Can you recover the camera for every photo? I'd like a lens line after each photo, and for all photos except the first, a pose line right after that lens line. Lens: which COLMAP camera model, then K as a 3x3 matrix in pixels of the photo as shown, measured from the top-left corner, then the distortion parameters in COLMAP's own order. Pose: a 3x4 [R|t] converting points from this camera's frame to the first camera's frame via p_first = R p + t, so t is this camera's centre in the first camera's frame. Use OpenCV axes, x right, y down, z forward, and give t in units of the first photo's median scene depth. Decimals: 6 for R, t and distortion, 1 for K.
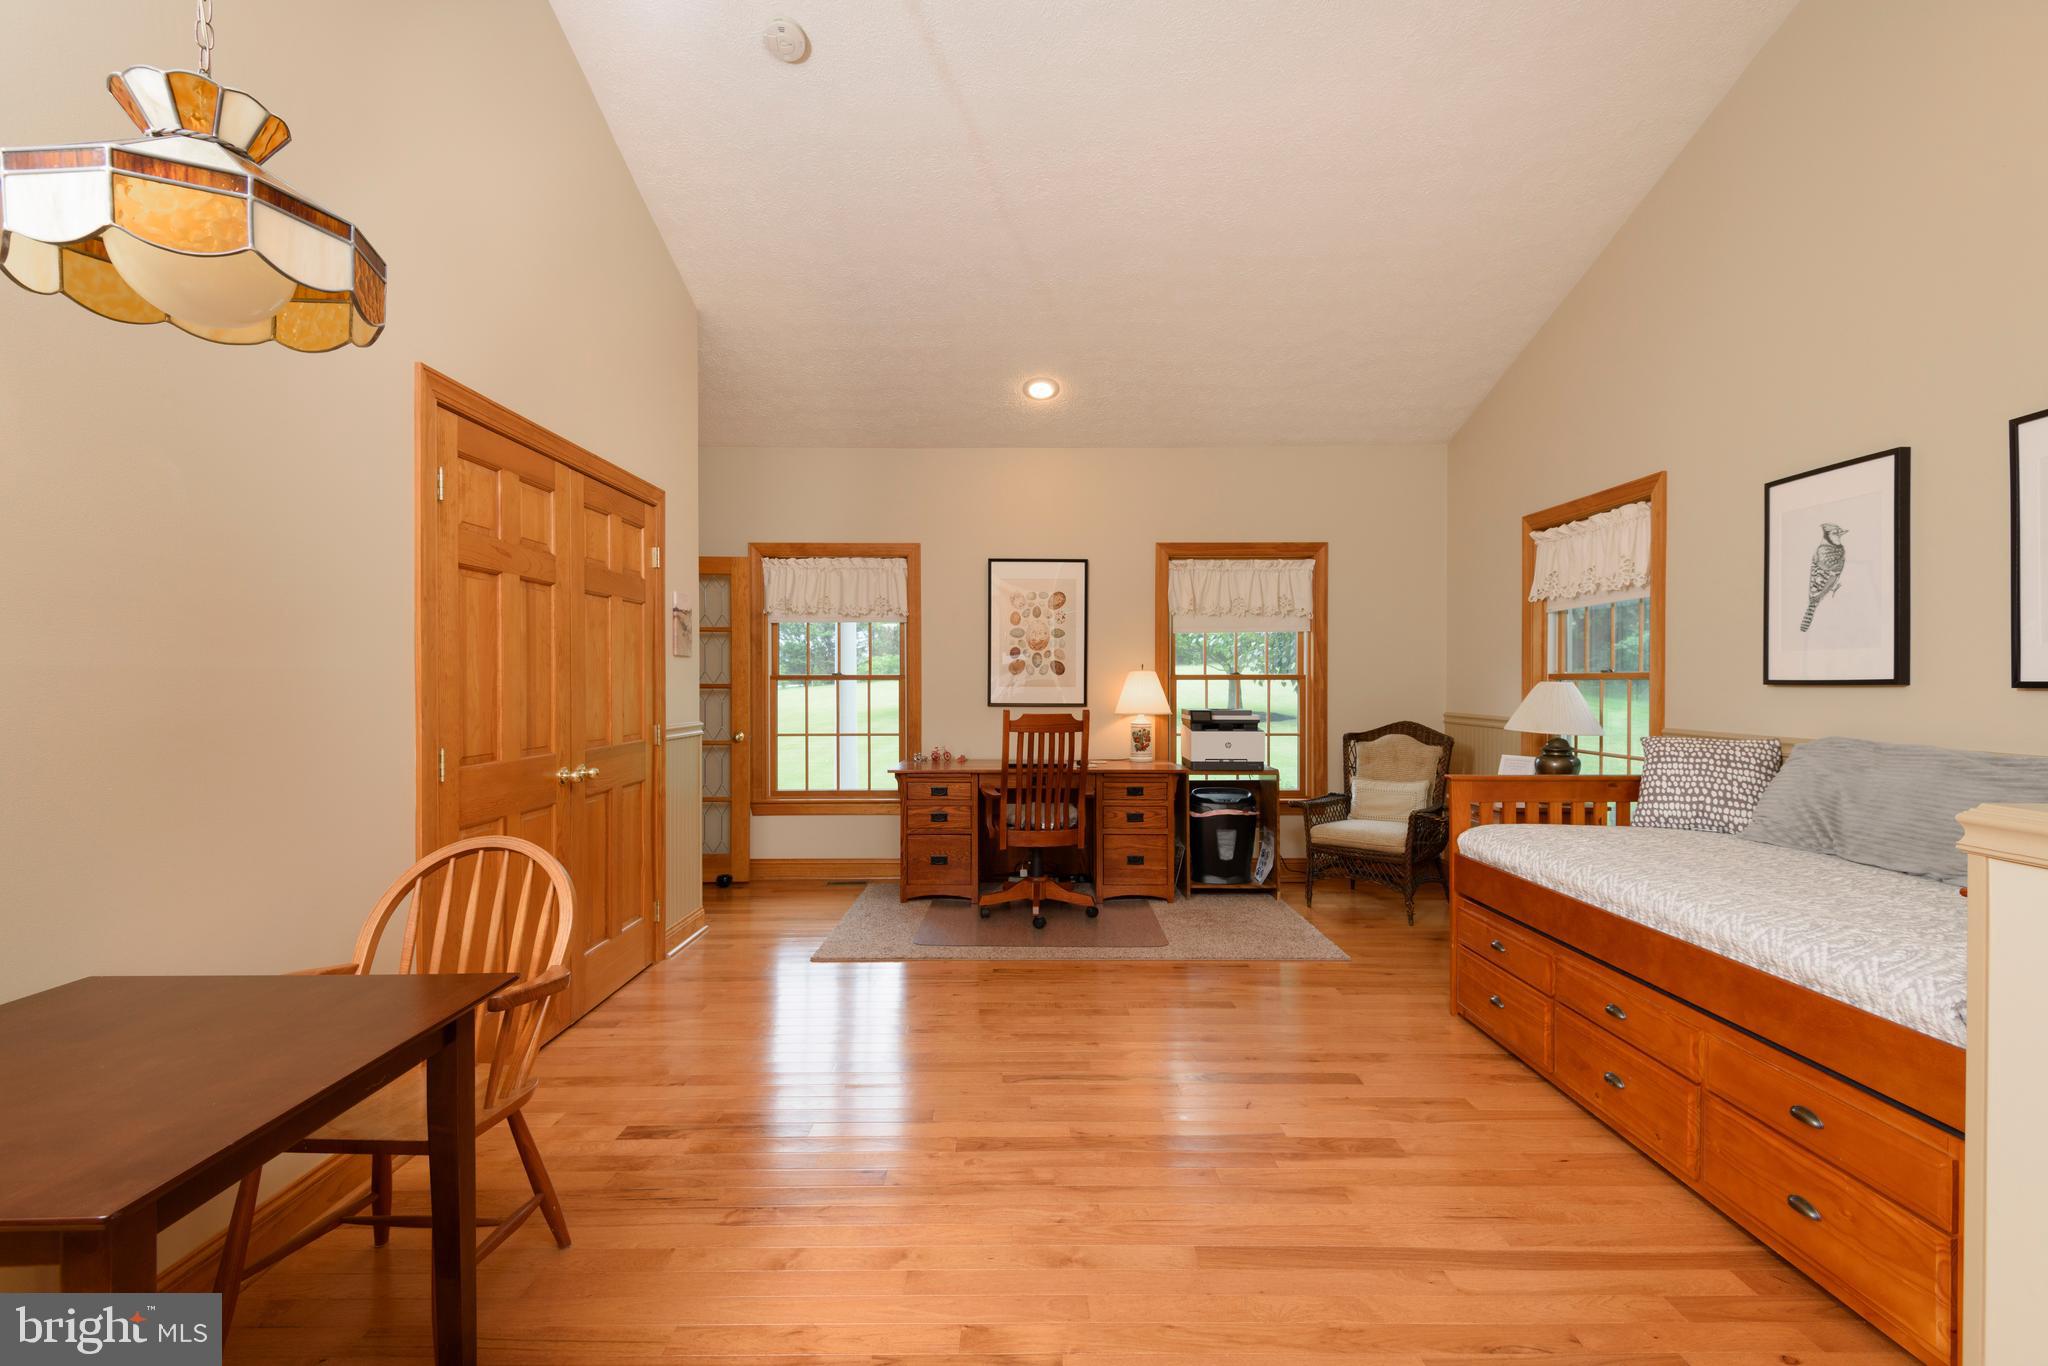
lens RADIAL K [[936.7, 0, 1022.8], [0, 936.7, 687.4], [0, 0, 1]] dist [0.010802, -0.006220]
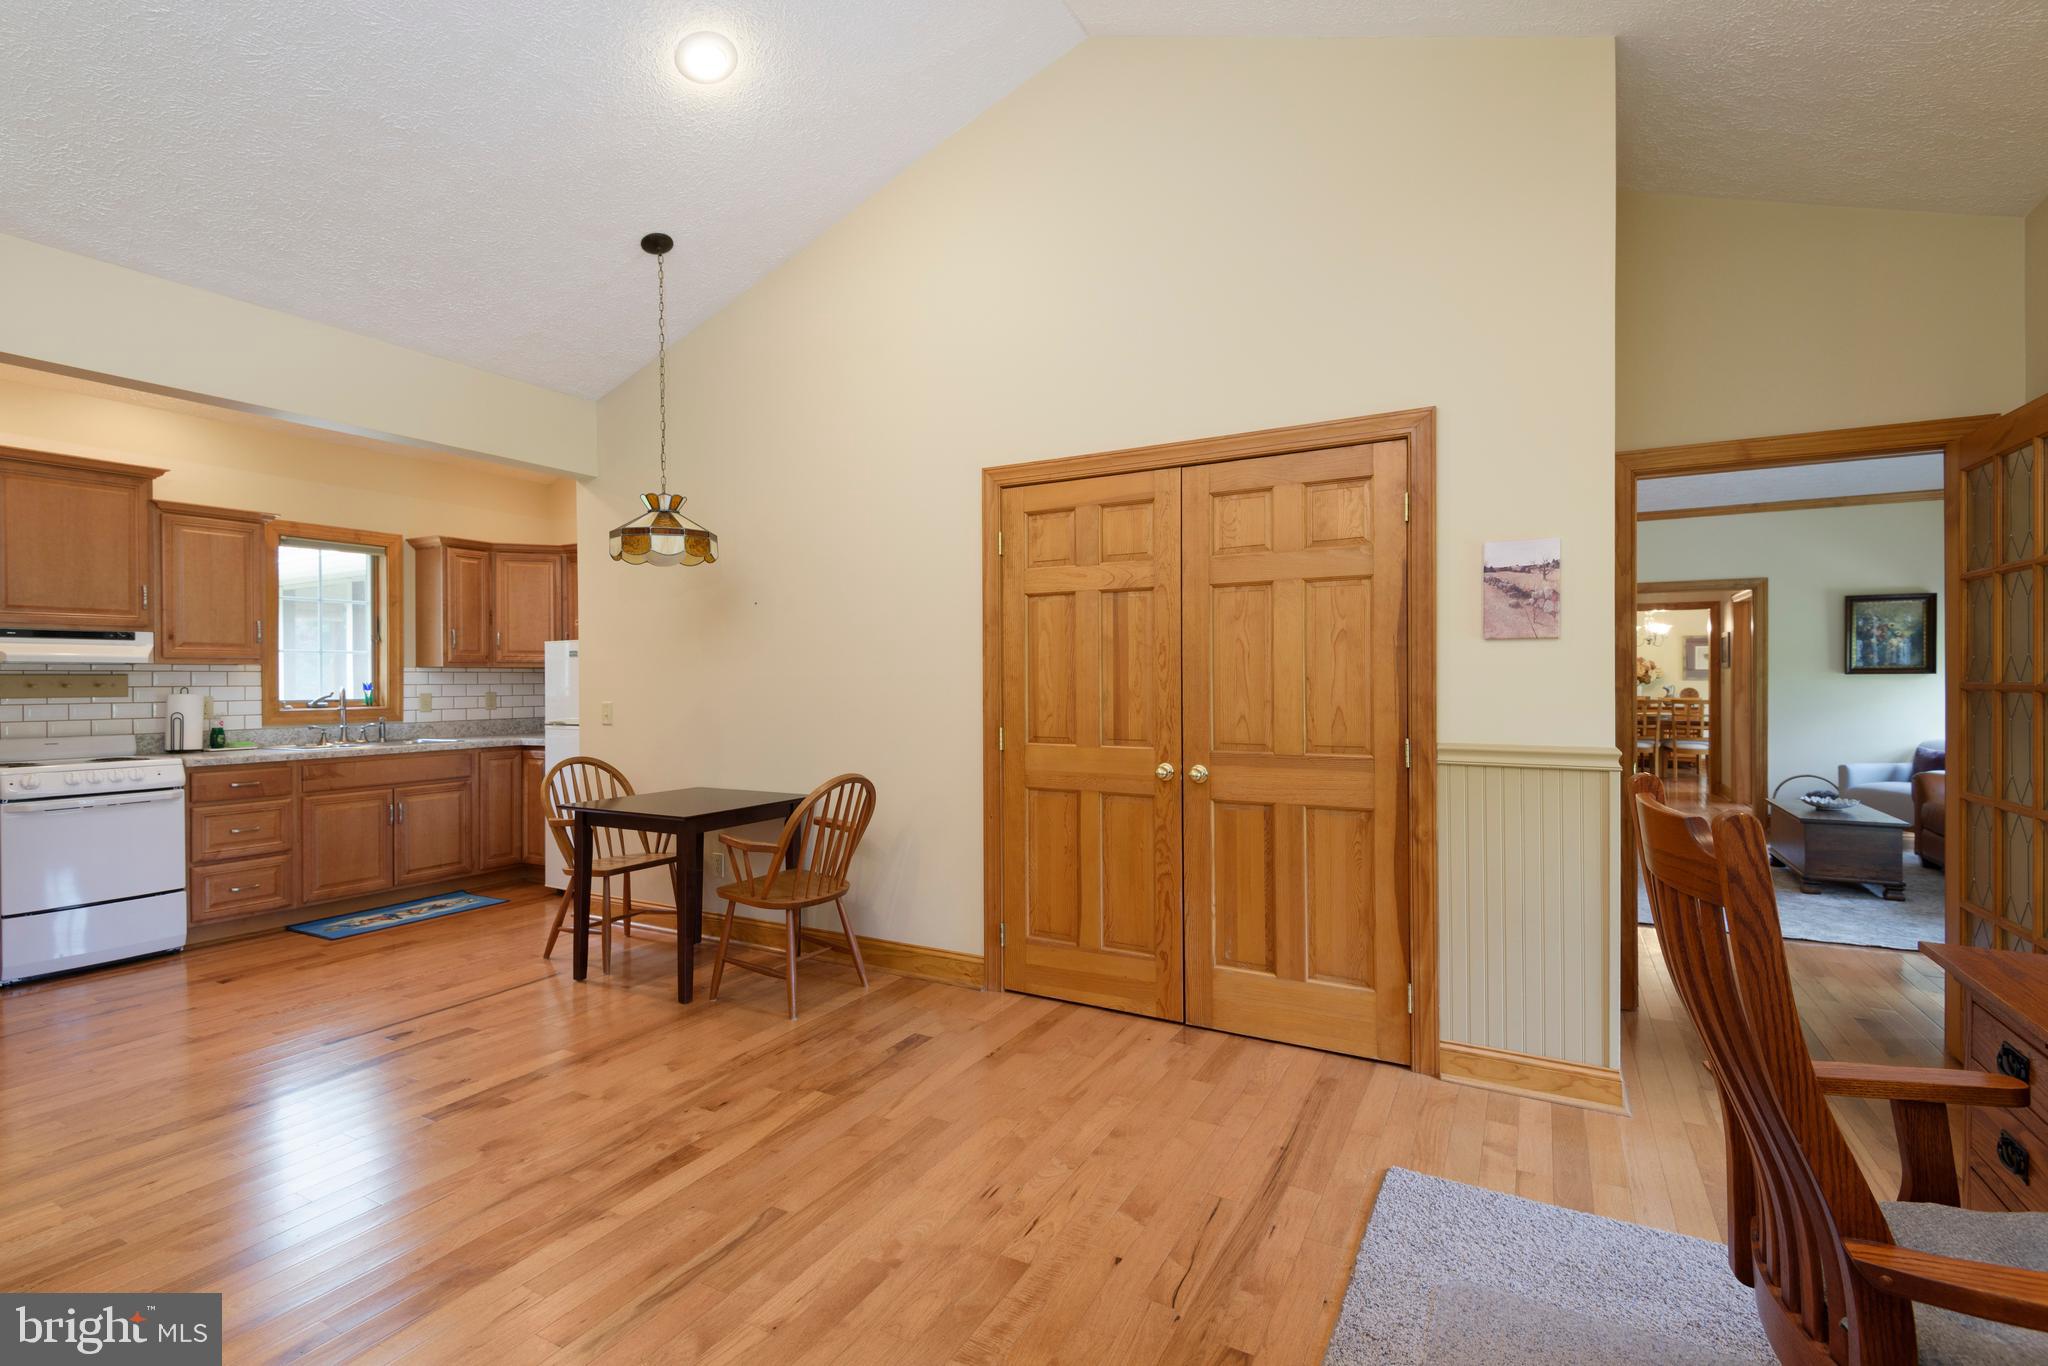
lens RADIAL K [[936.7, 0, 1031.0], [0, 936.7, 677.3], [0, 0, 1]] dist [0.010802, -0.006220]
pose [[-0.482718, 0.000394, -0.875776, 0.539282], [-0.004956, 0.999983, 0.003182, -0.013363], [0.875762, 0.005876, -0.482708, 1.529358]]
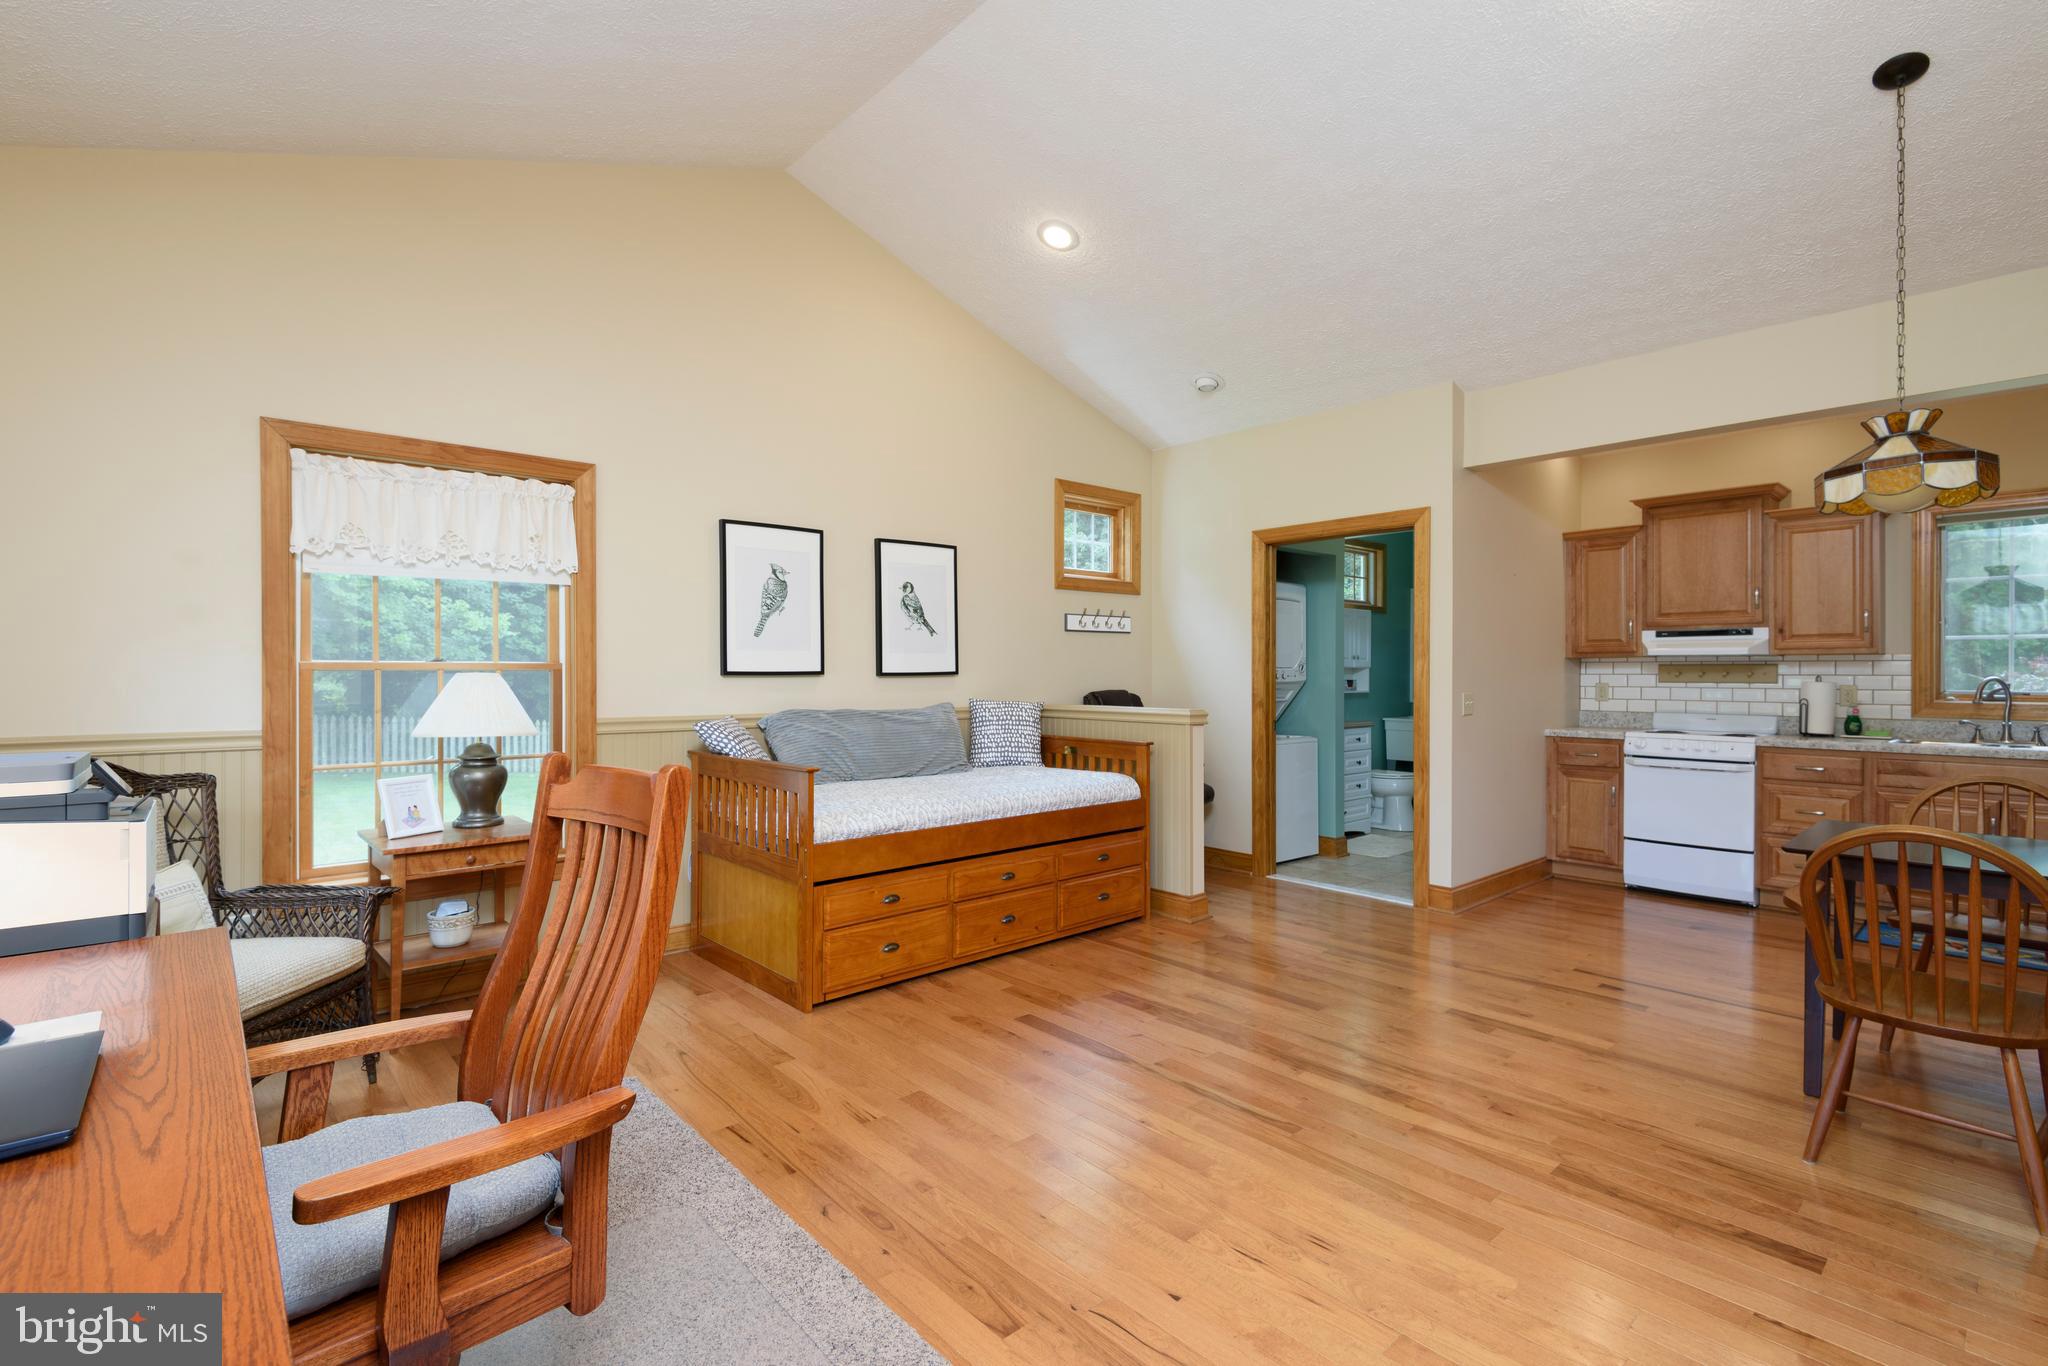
lens RADIAL K [[936.7, 0, 1006.6], [0, 936.7, 676.3], [0, 0, 1]] dist [0.010802, -0.006220]
pose [[-0.651748, -0.004848, 0.758420, -0.503402], [0.007918, 0.999882, 0.013195, -0.017495], [-0.758395, 0.014605, -0.651632, 1.755095]]
